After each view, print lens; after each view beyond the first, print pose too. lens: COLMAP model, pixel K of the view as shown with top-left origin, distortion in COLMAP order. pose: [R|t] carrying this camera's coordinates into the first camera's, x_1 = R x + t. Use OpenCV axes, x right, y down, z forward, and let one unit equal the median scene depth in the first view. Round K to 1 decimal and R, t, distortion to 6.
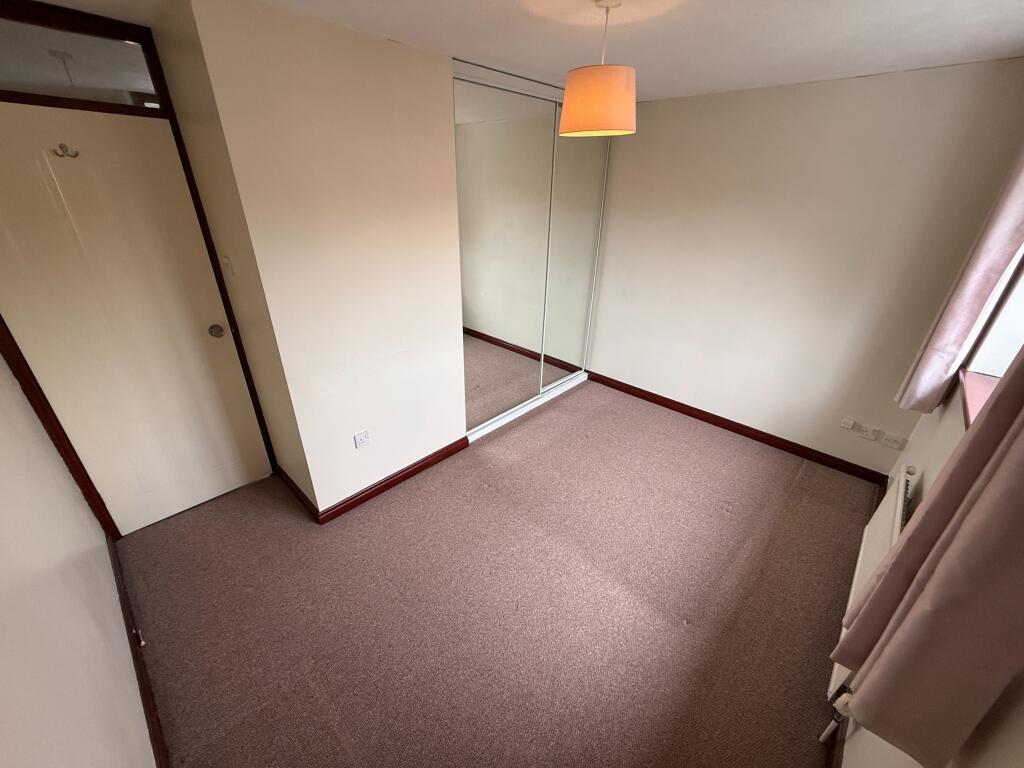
lens RADIAL K [[406.9, 0, 509.8], [0, 406.9, 385.4], [0, 0, 1]] dist [0.000550, -0.000050]
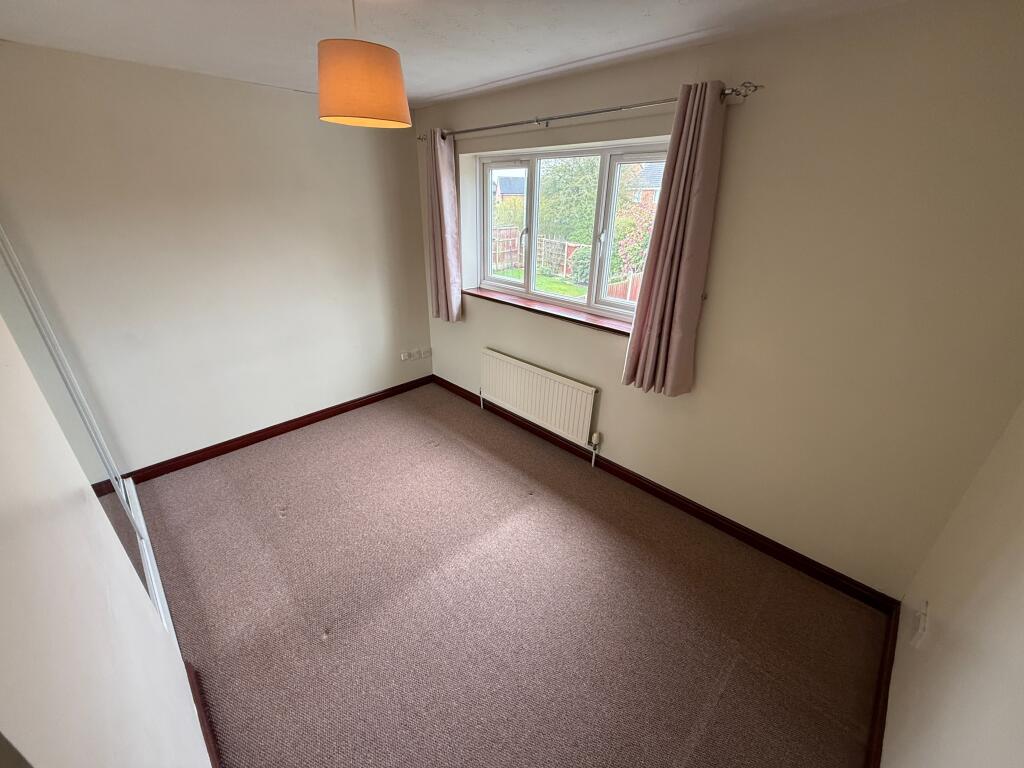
lens RADIAL K [[406.9, 0, 509.8], [0, 406.9, 385.4], [0, 0, 1]] dist [0.000550, -0.000050]
pose [[0.024433, -0.436316, 0.899462, -0.460596], [0.430536, 0.816610, 0.384431, -0.207621], [-0.902243, 0.377858, 0.207802, 0.430878]]
